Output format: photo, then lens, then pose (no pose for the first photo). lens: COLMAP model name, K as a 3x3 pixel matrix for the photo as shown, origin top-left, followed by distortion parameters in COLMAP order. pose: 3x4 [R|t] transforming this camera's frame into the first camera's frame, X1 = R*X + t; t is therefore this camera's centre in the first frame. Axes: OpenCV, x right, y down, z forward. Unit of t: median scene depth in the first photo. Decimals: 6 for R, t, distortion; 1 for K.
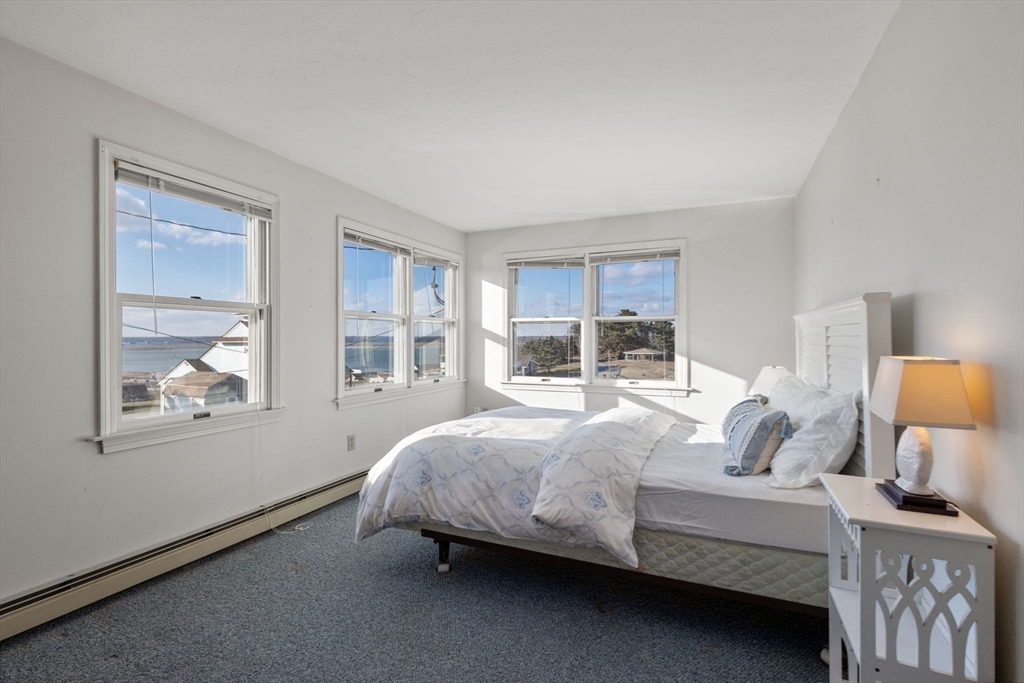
lens RADIAL K [[475.9, 0, 512.0], [0, 475.9, 341.5], [0, 0, 1]] dist [0.001212, -0.000074]
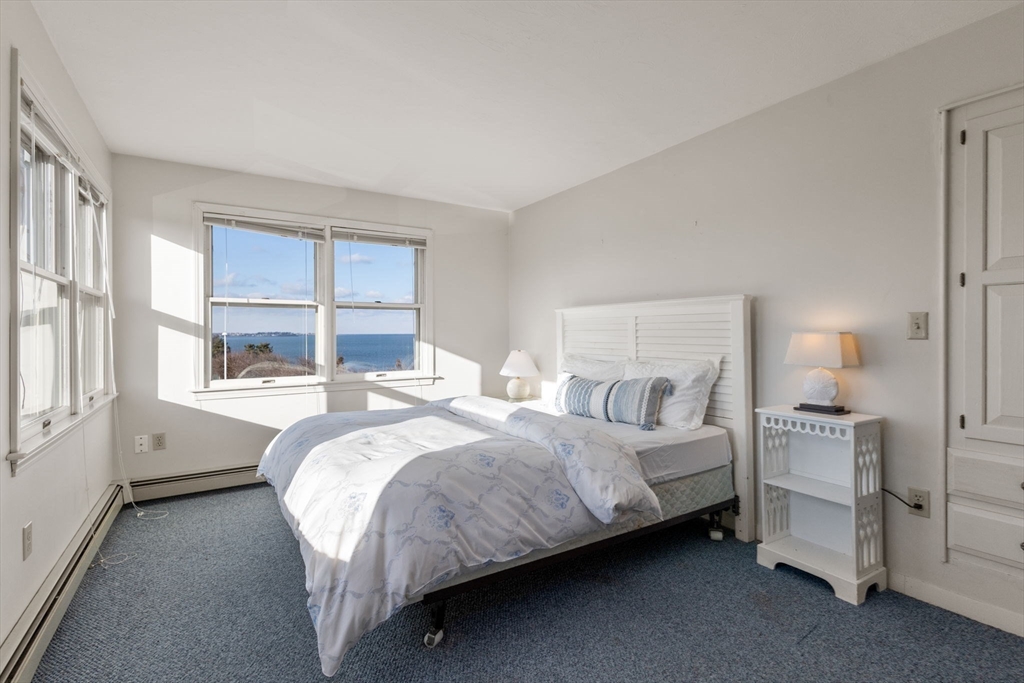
lens RADIAL K [[477.8, 0, 510.6], [0, 477.8, 330.8], [0, 0, 1]] dist [0.004909, 0.000619]
pose [[0.554858, 0.002812, 0.831940, -0.684066], [0.006779, 0.999946, -0.007901, 0.017988], [-0.831917, 0.010024, 0.554809, 0.499580]]
